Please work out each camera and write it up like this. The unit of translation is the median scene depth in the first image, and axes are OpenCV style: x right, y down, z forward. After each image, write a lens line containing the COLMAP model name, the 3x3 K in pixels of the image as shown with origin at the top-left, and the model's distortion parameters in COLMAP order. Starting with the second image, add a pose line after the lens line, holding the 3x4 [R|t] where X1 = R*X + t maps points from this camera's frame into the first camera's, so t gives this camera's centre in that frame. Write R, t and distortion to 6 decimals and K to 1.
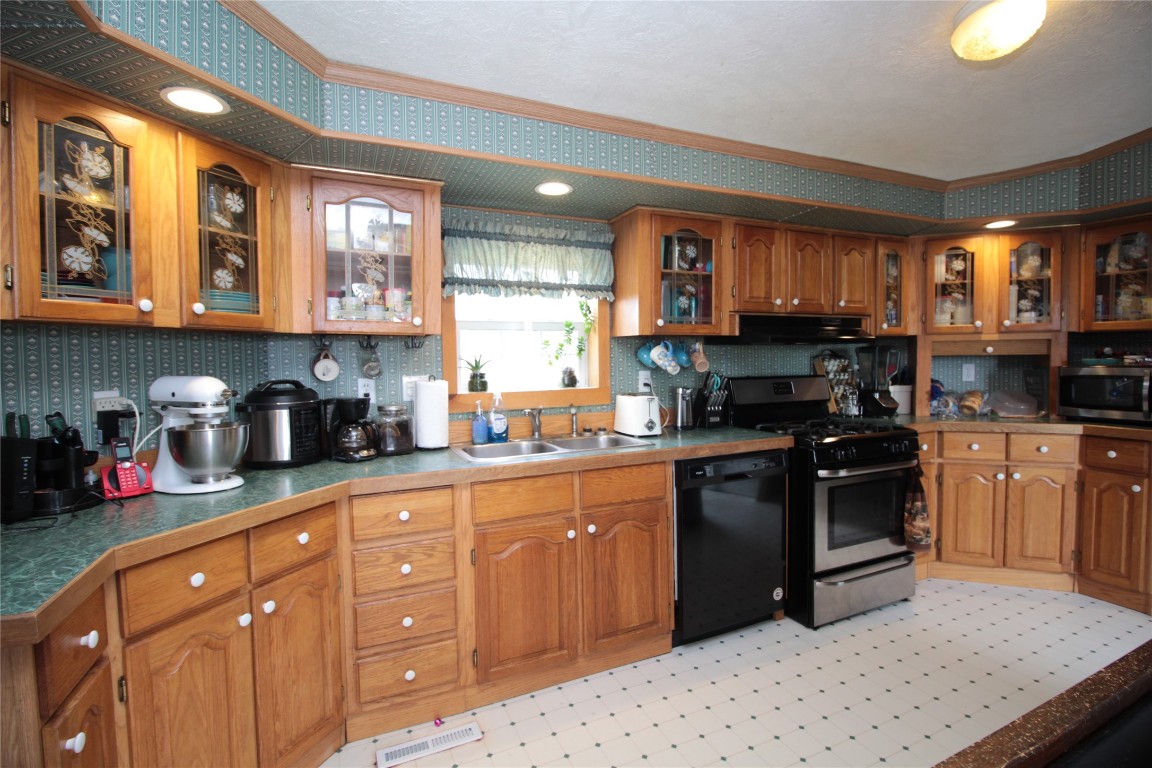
lens RADIAL K [[530.4, 0, 572.6], [0, 530.4, 379.4], [0, 0, 1]] dist [-0.023036, -0.002874]
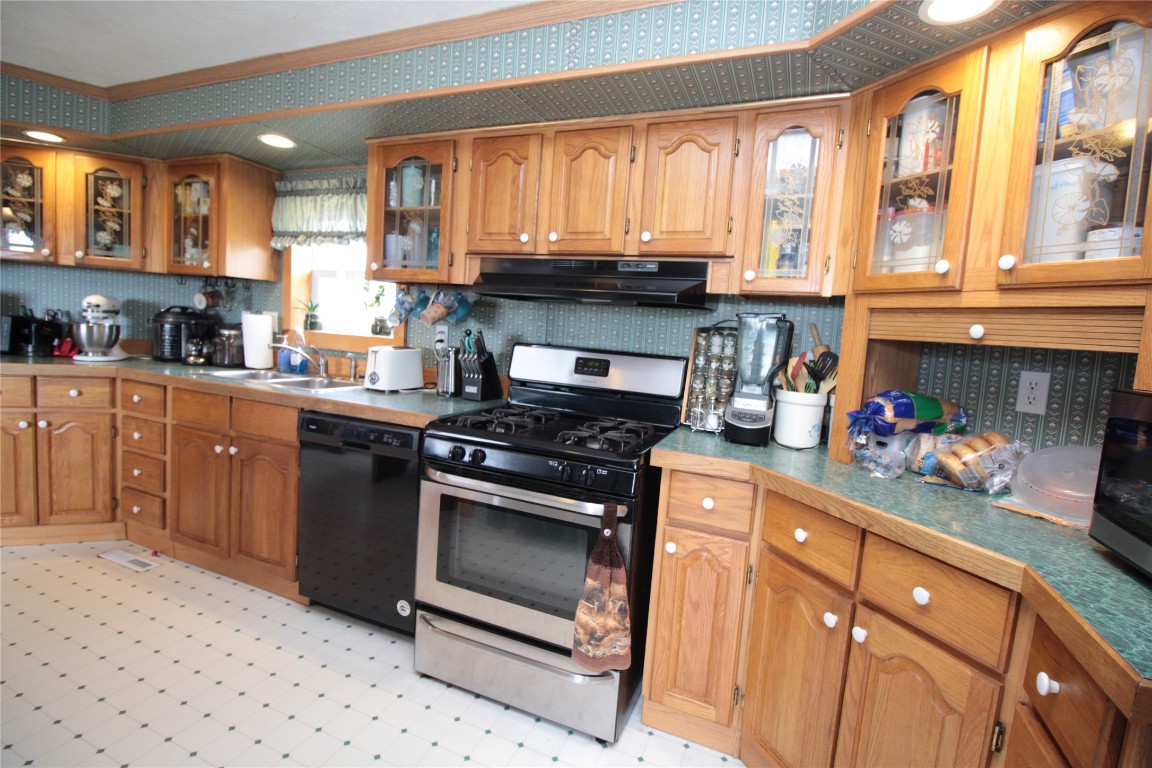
lens RADIAL K [[530.4, 0, 577.3], [0, 530.4, 379.8], [0, 0, 1]] dist [-0.023036, -0.002874]
pose [[0.691513, 0.131595, -0.710277, 1.064923], [-0.109628, 0.990996, 0.076873, -0.021832], [0.713997, 0.024708, 0.699712, 0.610300]]
